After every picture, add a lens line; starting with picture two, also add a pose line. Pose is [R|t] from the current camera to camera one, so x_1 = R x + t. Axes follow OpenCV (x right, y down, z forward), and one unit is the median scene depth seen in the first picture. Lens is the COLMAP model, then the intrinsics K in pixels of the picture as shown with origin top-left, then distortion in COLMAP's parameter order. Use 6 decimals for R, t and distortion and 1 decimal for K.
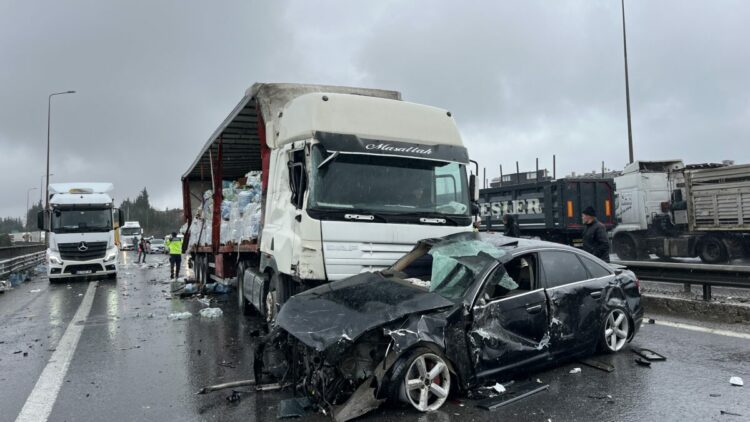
lens RADIAL K [[585.1, 0, 375.1], [0, 585.1, 208.9], [0, 0, 1]] dist [0.008678, 0.000965]
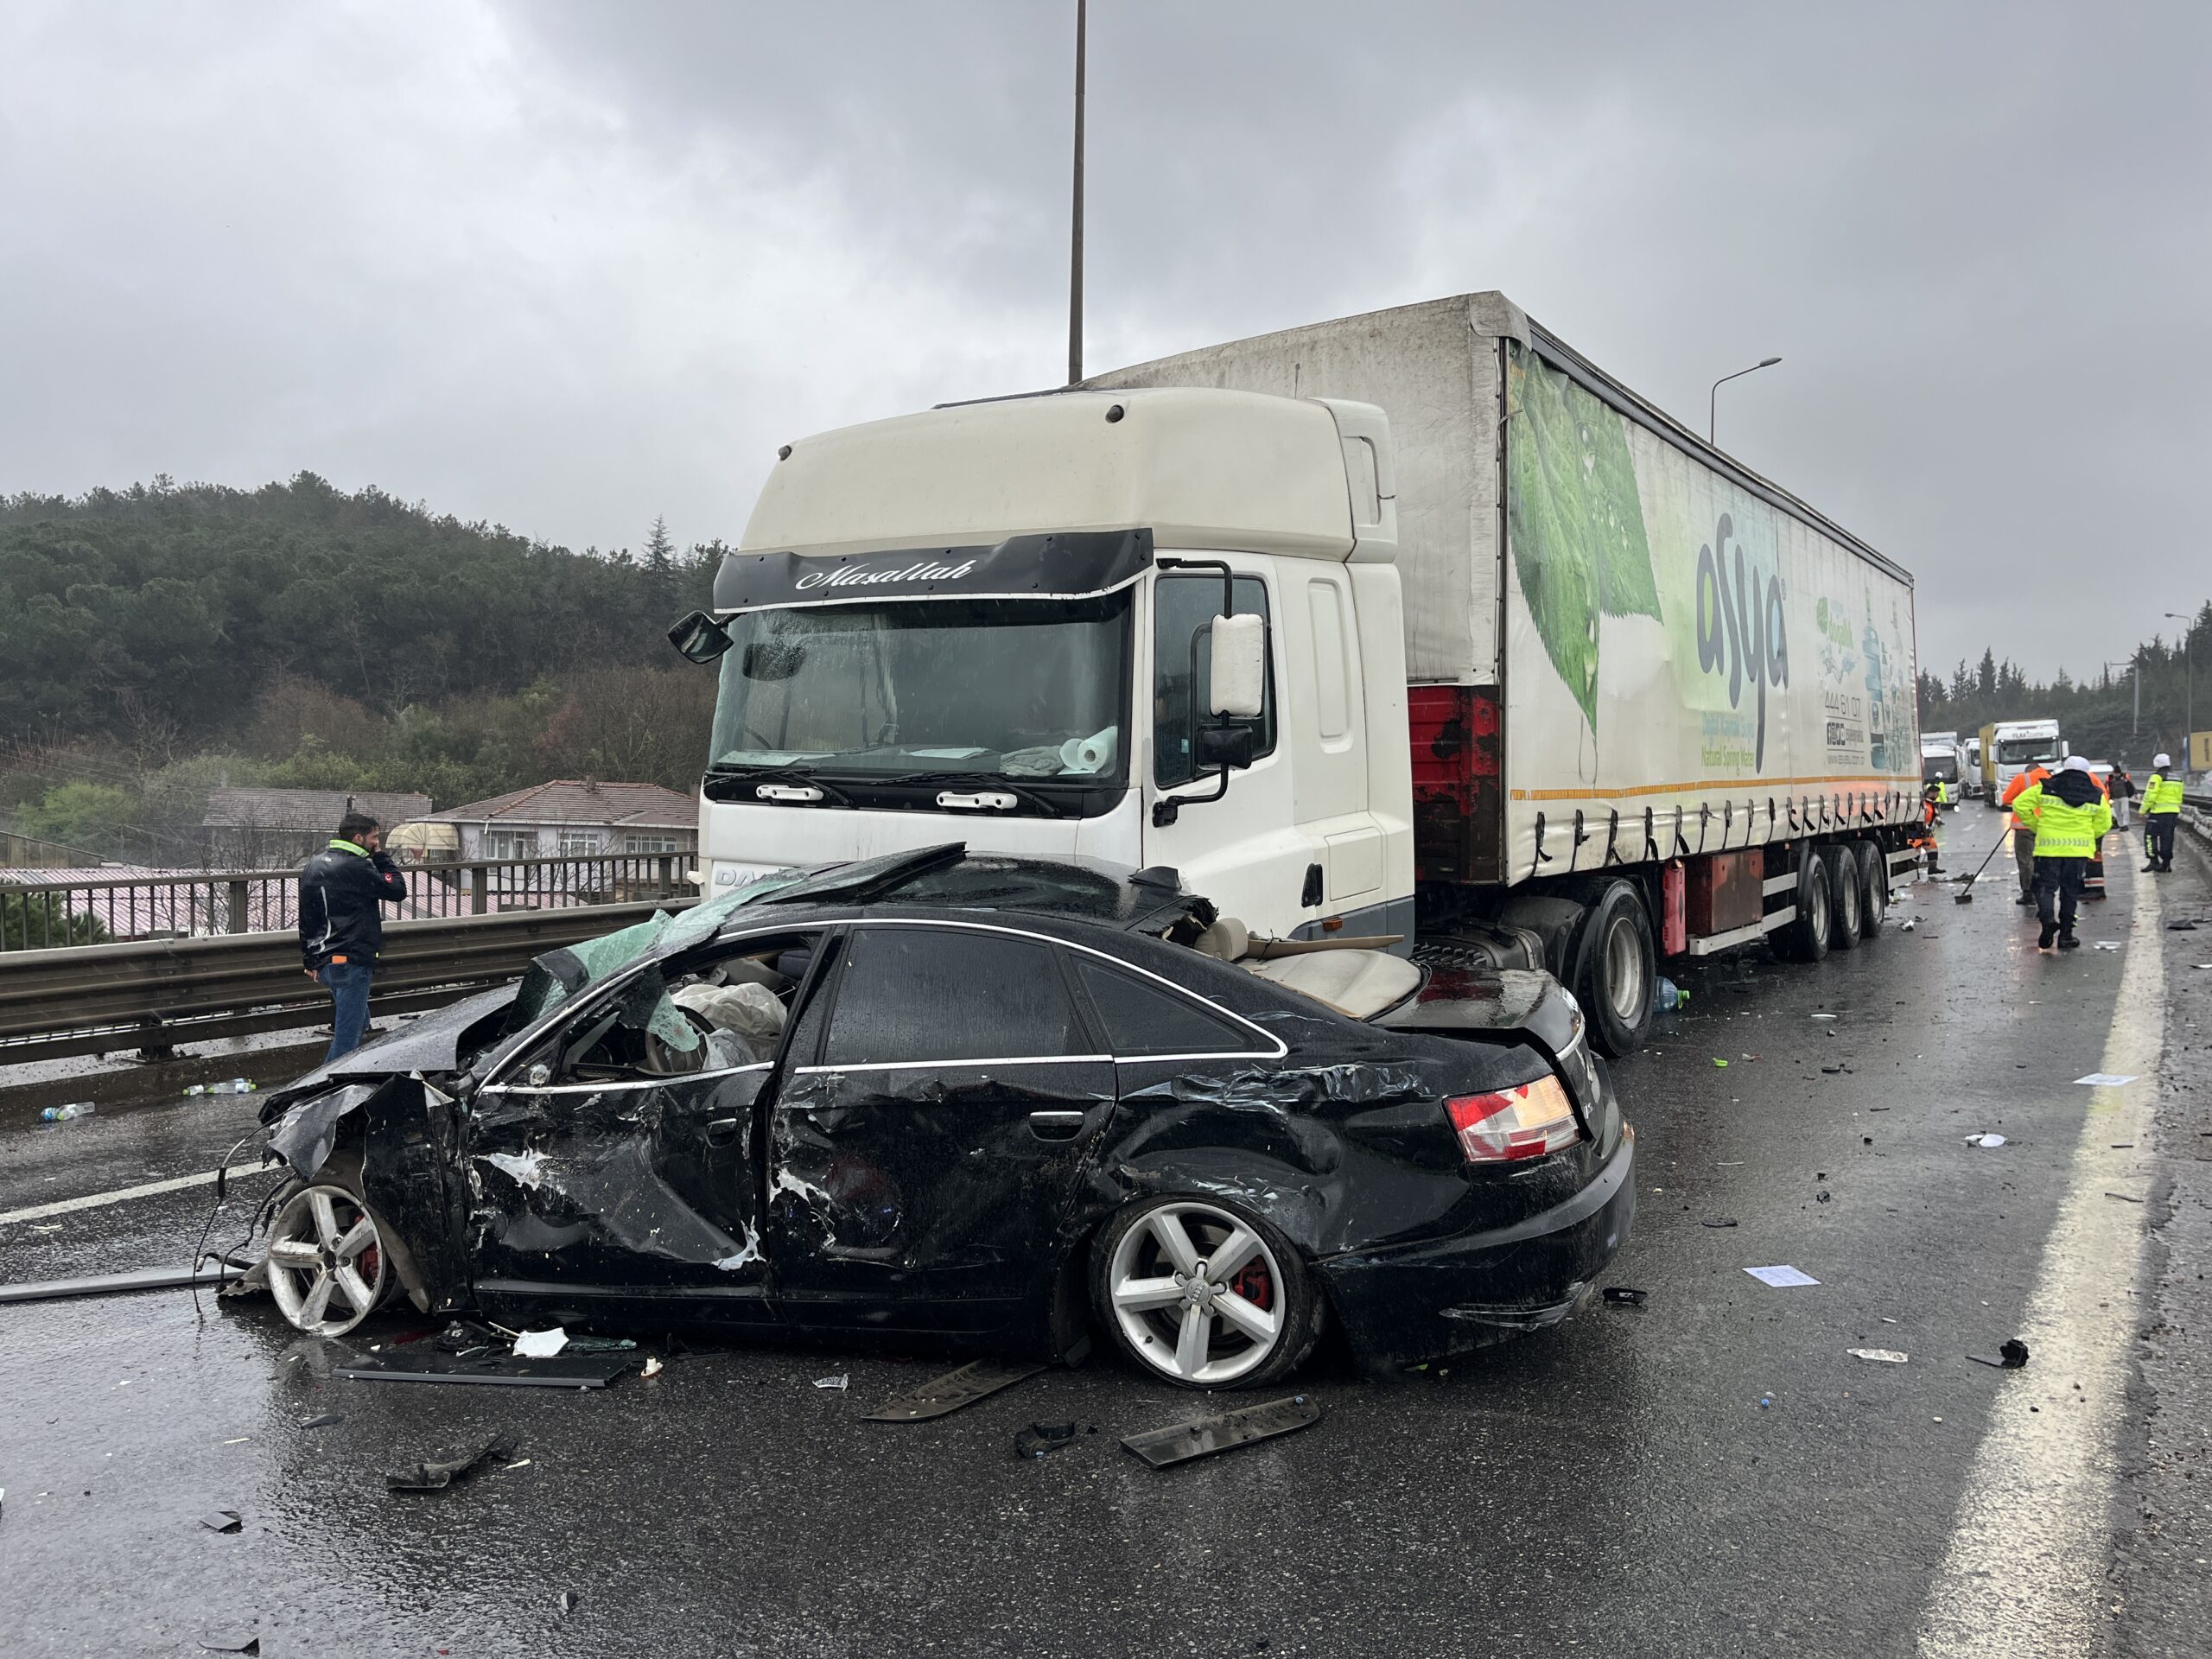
lens RADIAL K [[1711.7, 0, 1106.8], [0, 1711.7, 833.2], [0, 0, 1]] dist [-0.005281, 0.000850]
pose [[0.548605, 0.022661, -0.835775, 1.058409], [0.052648, 0.996712, 0.061584, -0.016561], [0.834423, -0.077787, 0.545608, 0.693308]]
